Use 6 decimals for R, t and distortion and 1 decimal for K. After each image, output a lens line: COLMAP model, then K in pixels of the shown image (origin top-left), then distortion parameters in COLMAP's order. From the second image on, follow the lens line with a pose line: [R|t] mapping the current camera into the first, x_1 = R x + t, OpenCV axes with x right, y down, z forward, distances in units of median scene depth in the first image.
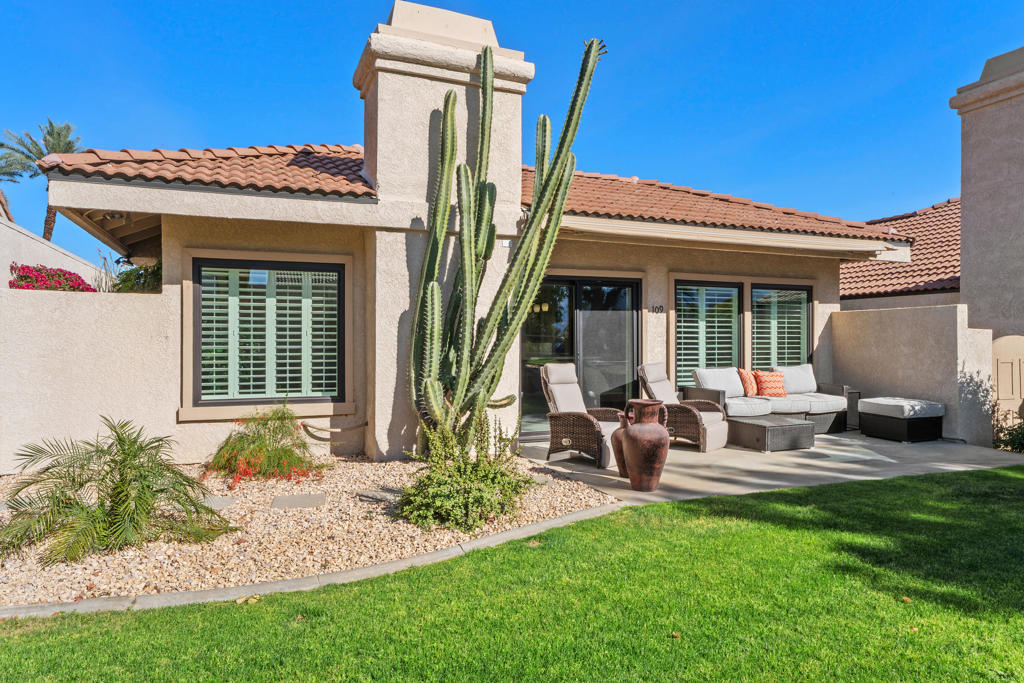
lens RADIAL K [[632.7, 0, 508.0], [0, 632.7, 340.9], [0, 0, 1]] dist [-0.004069, 0.007595]
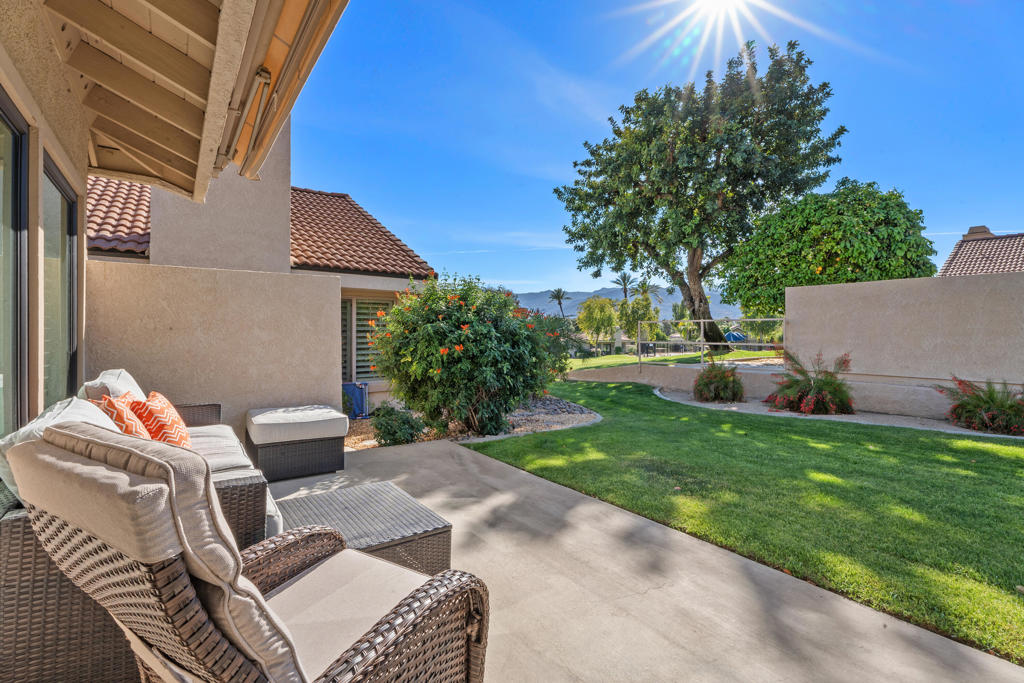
lens RADIAL K [[478.8, 0, 509.9], [0, 478.8, 336.5], [0, 0, 1]] dist [-0.000192, -0.000006]
pose [[-0.223072, -0.007434, 0.974774, 0.088095], [-0.001075, 0.999972, 0.007381, 0.012623], [-0.974801, 0.000599, -0.223073, 0.930357]]
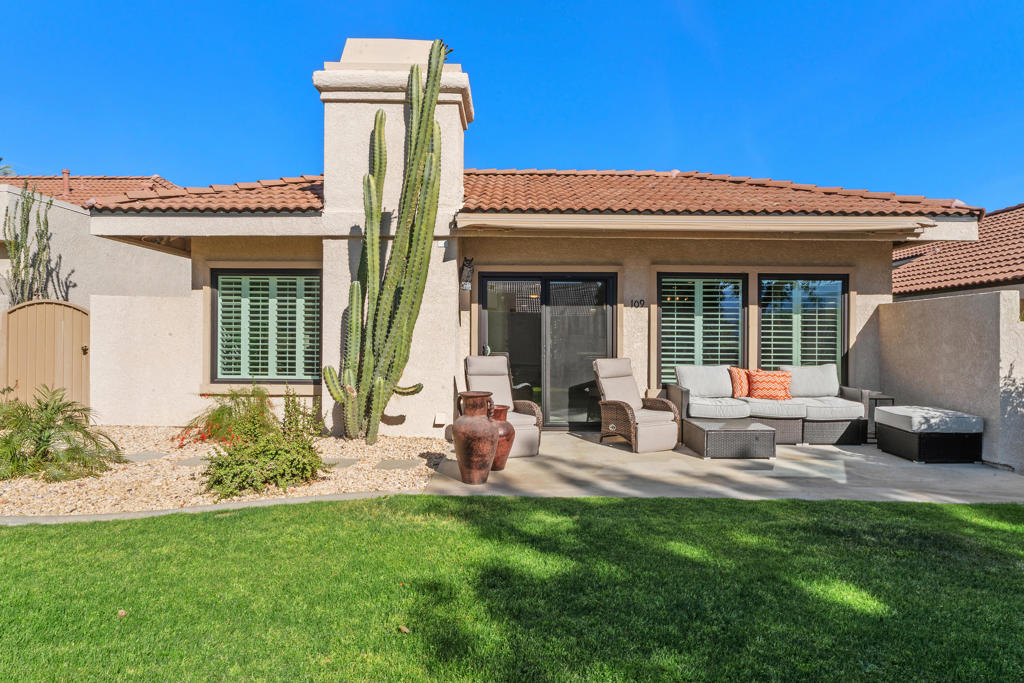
lens RADIAL K [[559.8, 0, 516.0], [0, 559.8, 339.3], [0, 0, 1]] dist [-0.004516, -0.000406]
pose [[0.926993, 0.008081, -0.374991, 0.416433], [-0.007922, 0.999967, 0.001966, 0.005346], [0.374994, 0.001148, 0.927026, 0.141005]]
